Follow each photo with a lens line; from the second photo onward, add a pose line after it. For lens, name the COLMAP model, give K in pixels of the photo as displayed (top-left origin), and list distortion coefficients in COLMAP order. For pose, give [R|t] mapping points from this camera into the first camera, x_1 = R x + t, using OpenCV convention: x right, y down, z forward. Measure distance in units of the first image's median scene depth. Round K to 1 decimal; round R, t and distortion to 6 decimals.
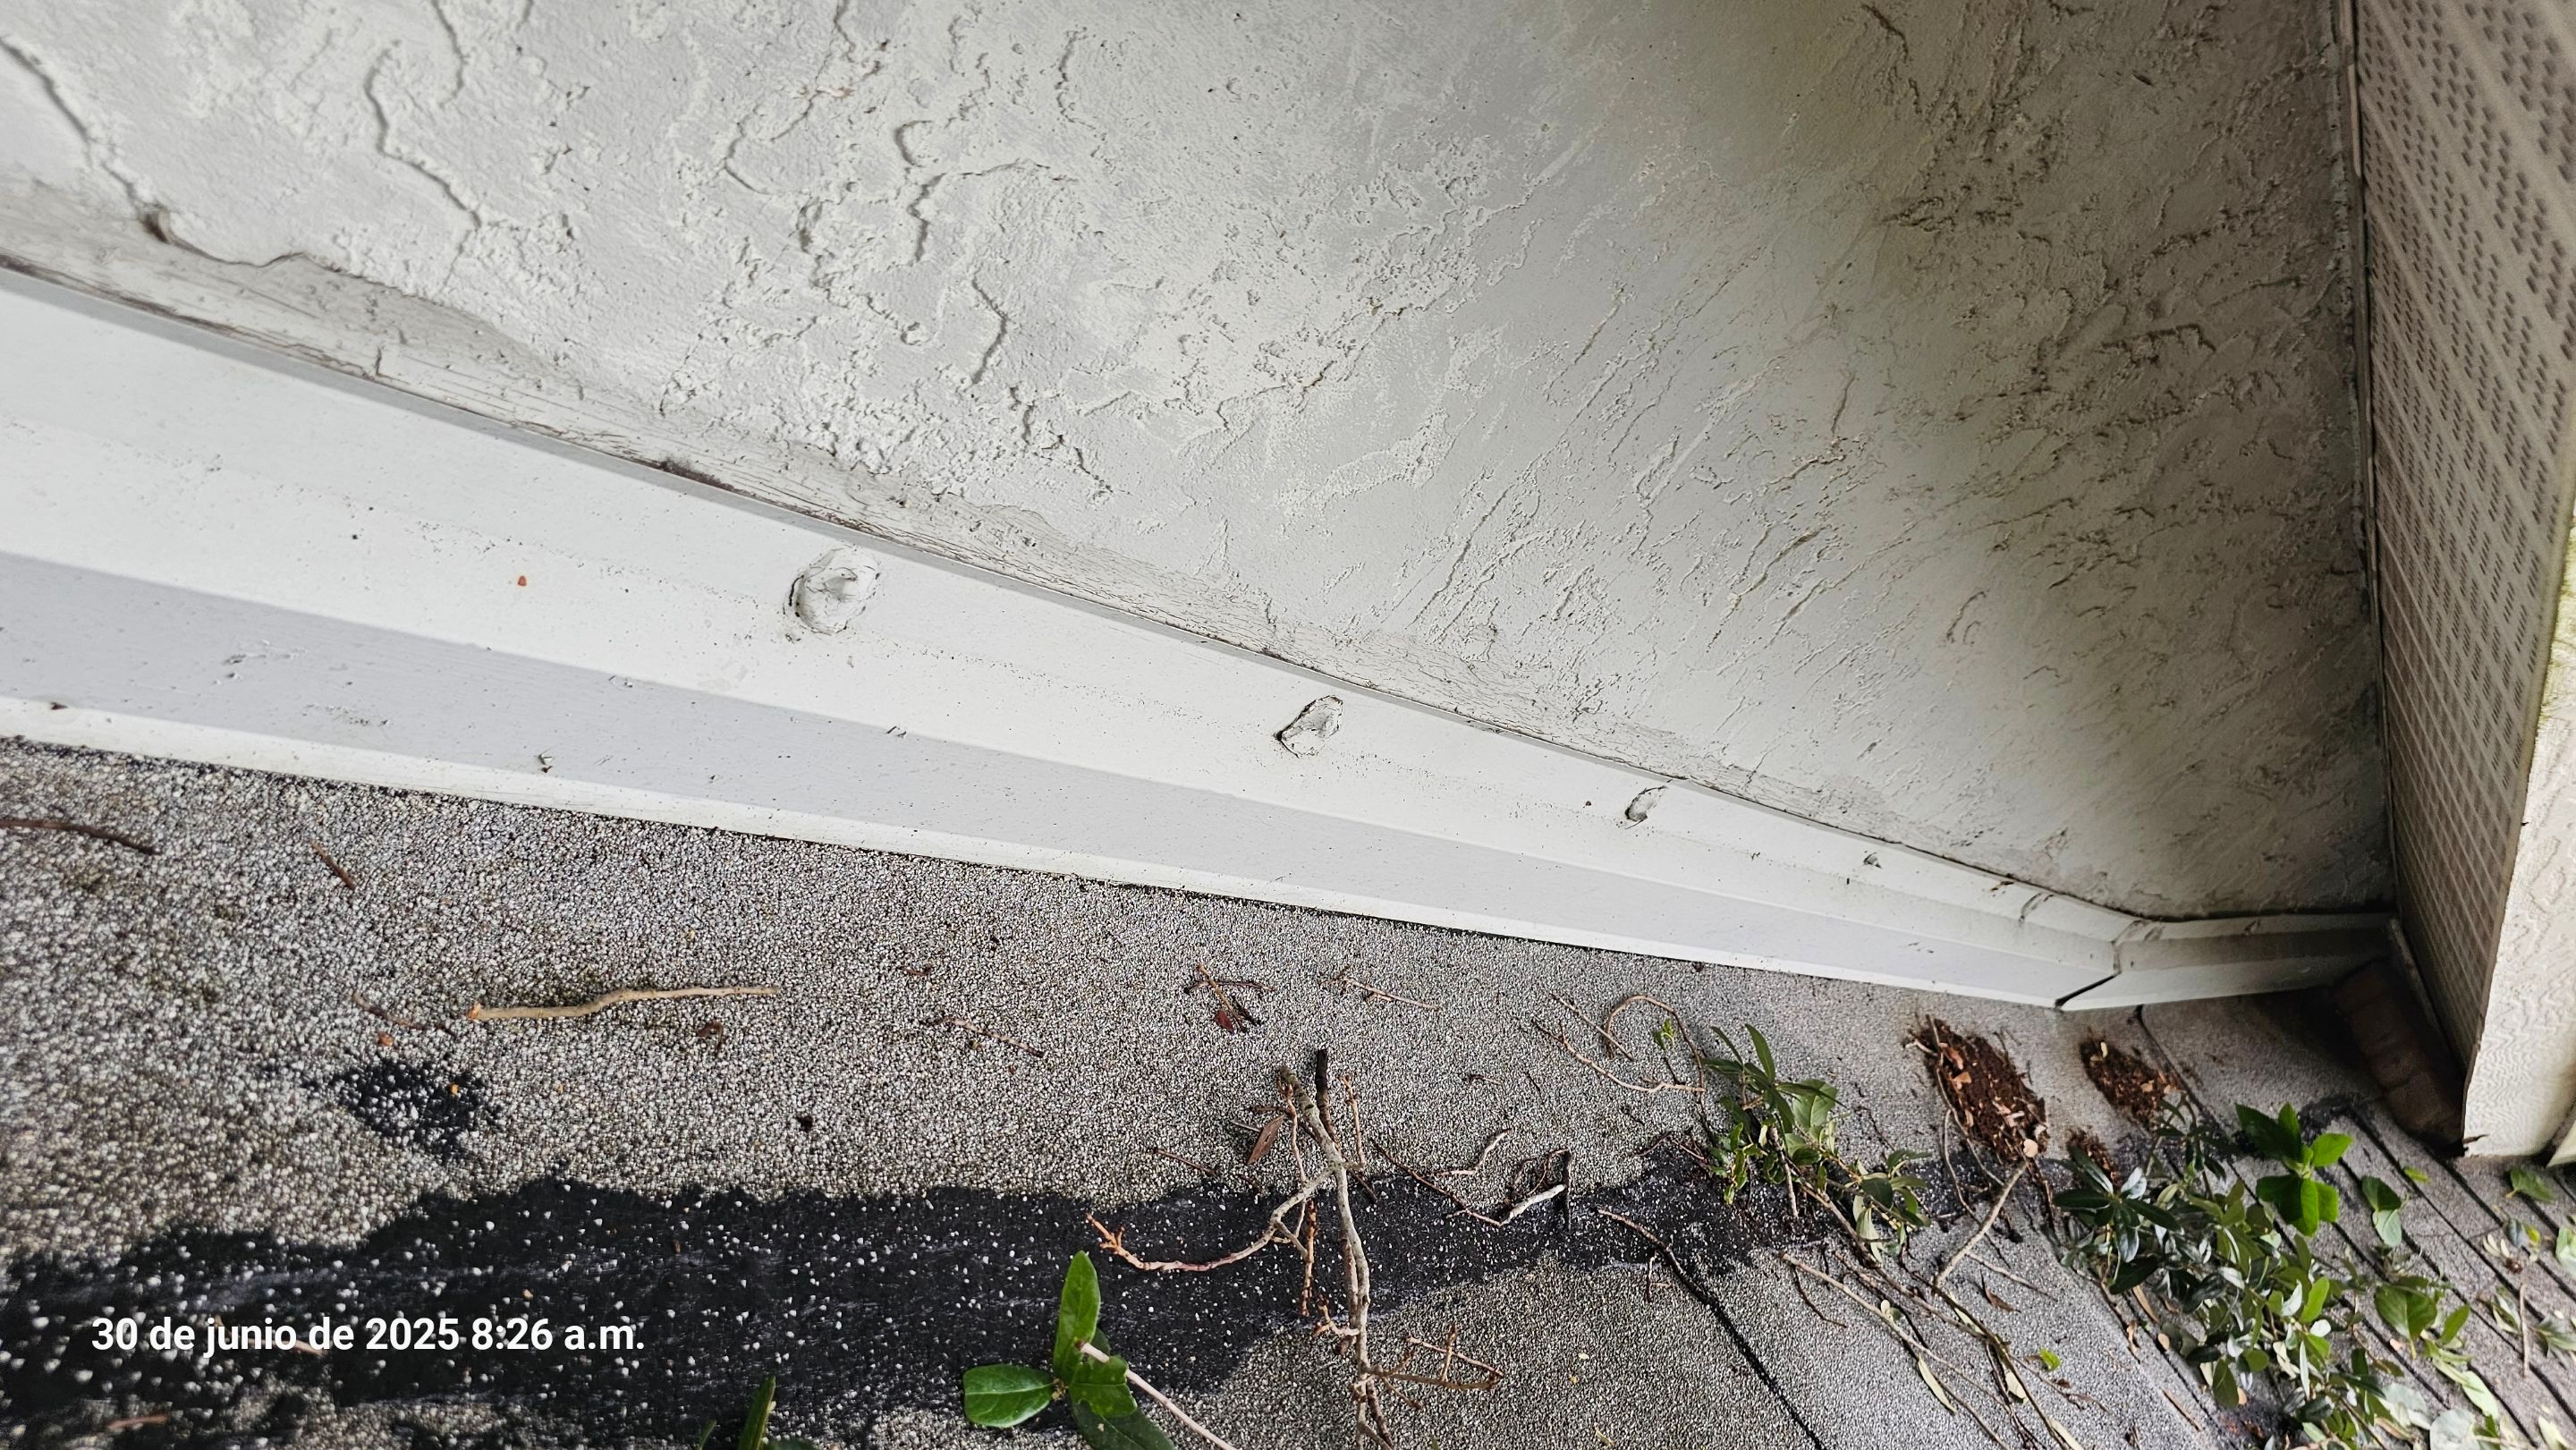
lens RADIAL K [[1769.2, 0, 1288.0], [0, 1769.2, 725.0], [0, 0, 1]] dist [0.050422, -0.042660]
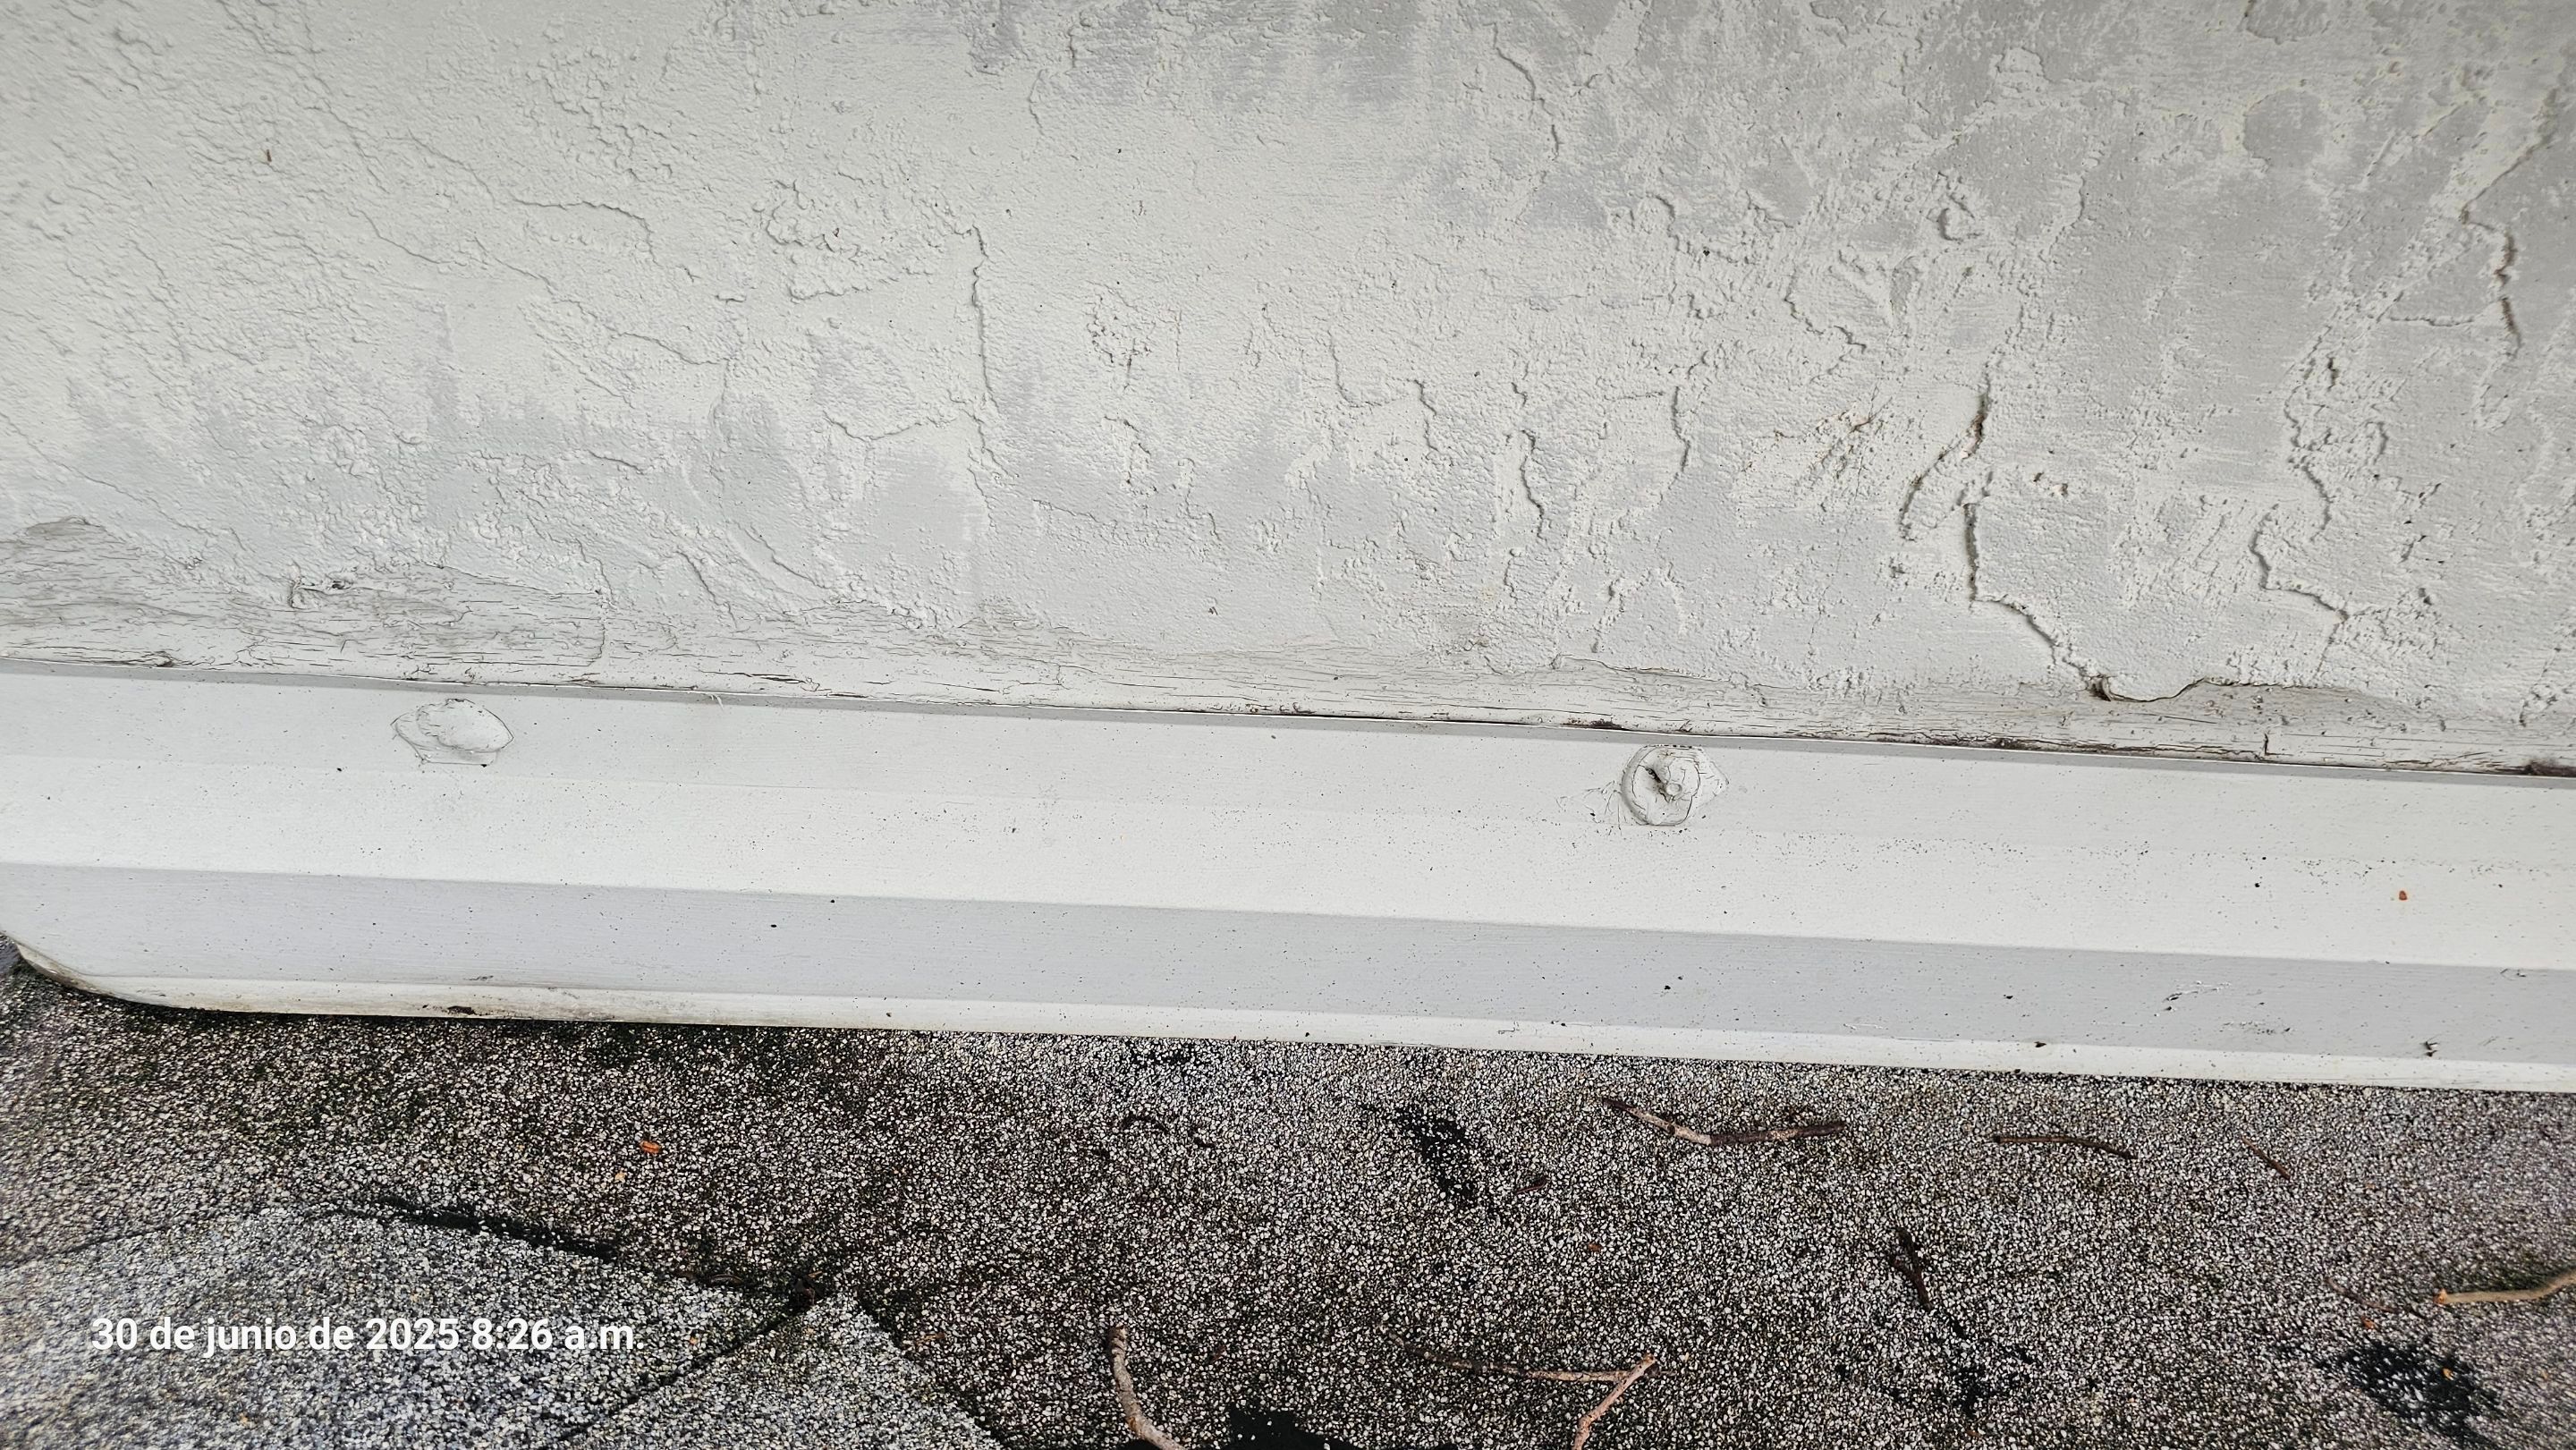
lens RADIAL K [[1769.2, 0, 1288.0], [0, 1769.2, 725.0], [0, 0, 1]] dist [0.050422, -0.042660]
pose [[0.669162, -0.192389, -0.717780, -0.083000], [0.124942, 0.981283, -0.146537, -0.117106], [0.732538, 0.008376, 0.680675, -0.276876]]
